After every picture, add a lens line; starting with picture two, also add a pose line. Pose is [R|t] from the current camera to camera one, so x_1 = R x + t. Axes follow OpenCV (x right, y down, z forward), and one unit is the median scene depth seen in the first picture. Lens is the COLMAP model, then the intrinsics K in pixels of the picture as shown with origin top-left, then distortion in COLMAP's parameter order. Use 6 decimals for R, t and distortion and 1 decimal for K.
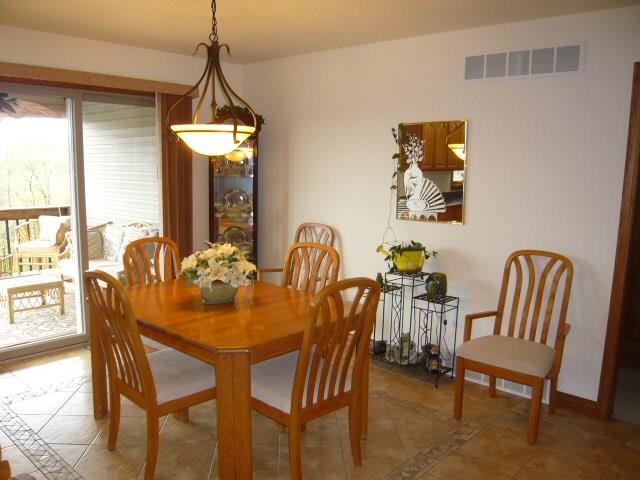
lens RADIAL K [[535.3, 0, 320.2], [0, 535.3, 240.8], [0, 0, 1]] dist [-0.080206, 0.015547]
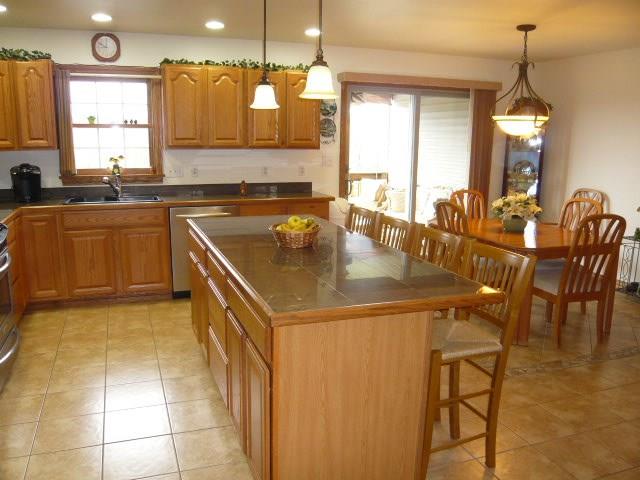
lens RADIAL K [[535.3, 0, 315.9], [0, 535.3, 242.4], [0, 0, 1]] dist [-0.080206, 0.015547]
pose [[0.875287, 0.091857, -0.474801, 0.033903], [-0.070231, 0.995531, 0.063130, 0.081347], [0.478478, -0.021911, 0.877826, -0.551932]]
